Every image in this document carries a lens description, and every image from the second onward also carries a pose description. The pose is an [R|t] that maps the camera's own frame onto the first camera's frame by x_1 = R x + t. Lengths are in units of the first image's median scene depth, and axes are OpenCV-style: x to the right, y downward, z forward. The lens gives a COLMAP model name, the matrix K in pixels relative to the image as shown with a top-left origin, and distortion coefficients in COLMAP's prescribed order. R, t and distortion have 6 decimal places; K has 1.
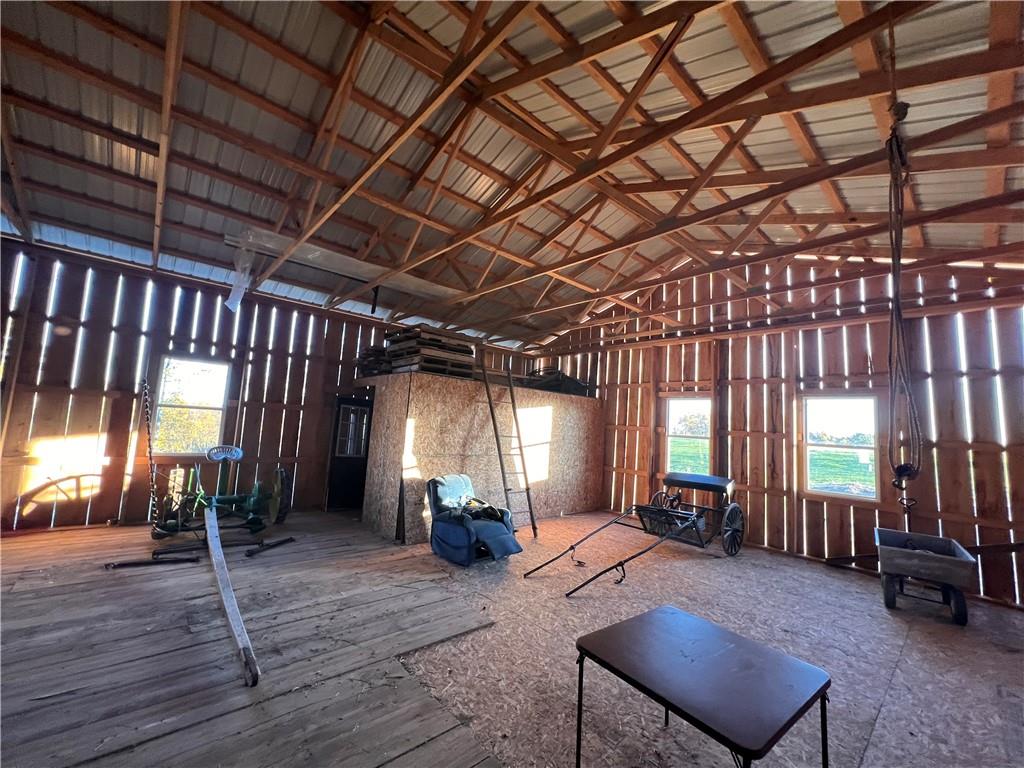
lens RADIAL K [[411.5, 0, 512.1], [0, 411.5, 379.2], [0, 0, 1]] dist [-0.000549, 0.000117]
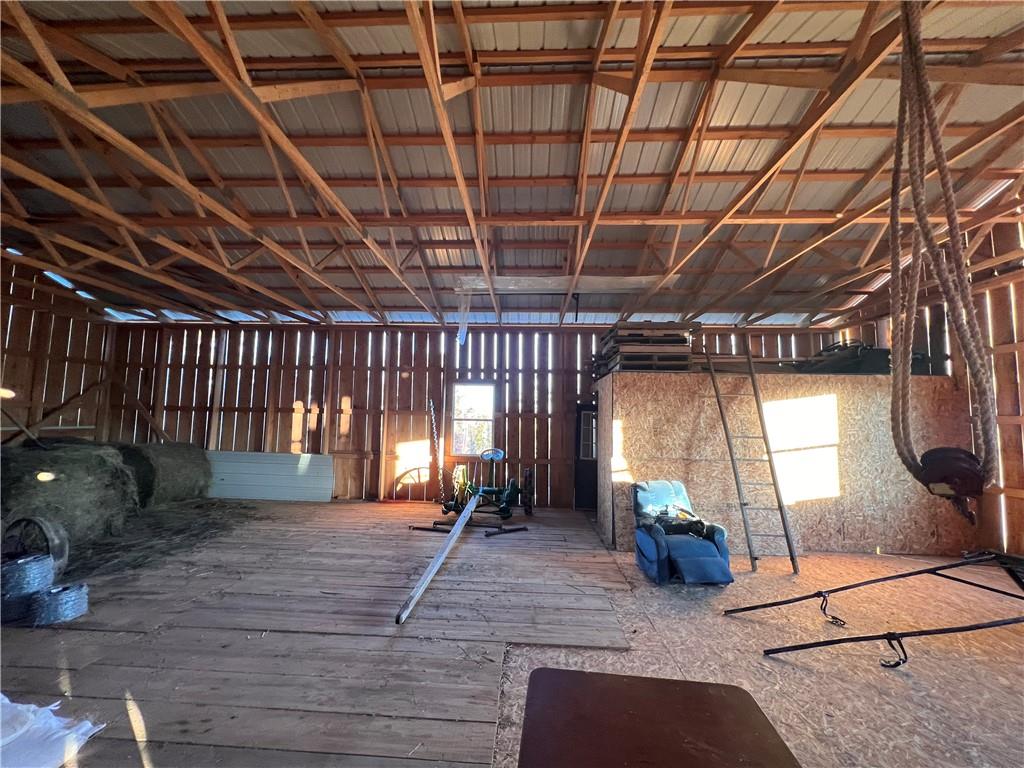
lens RADIAL K [[411.5, 0, 512.1], [0, 411.5, 379.2], [0, 0, 1]] dist [-0.000549, 0.000117]
pose [[0.712083, -0.118335, -0.692051, 0.259597], [0.101309, 0.992696, -0.065502, 0.039003], [0.694748, -0.023468, 0.718870, 0.135097]]
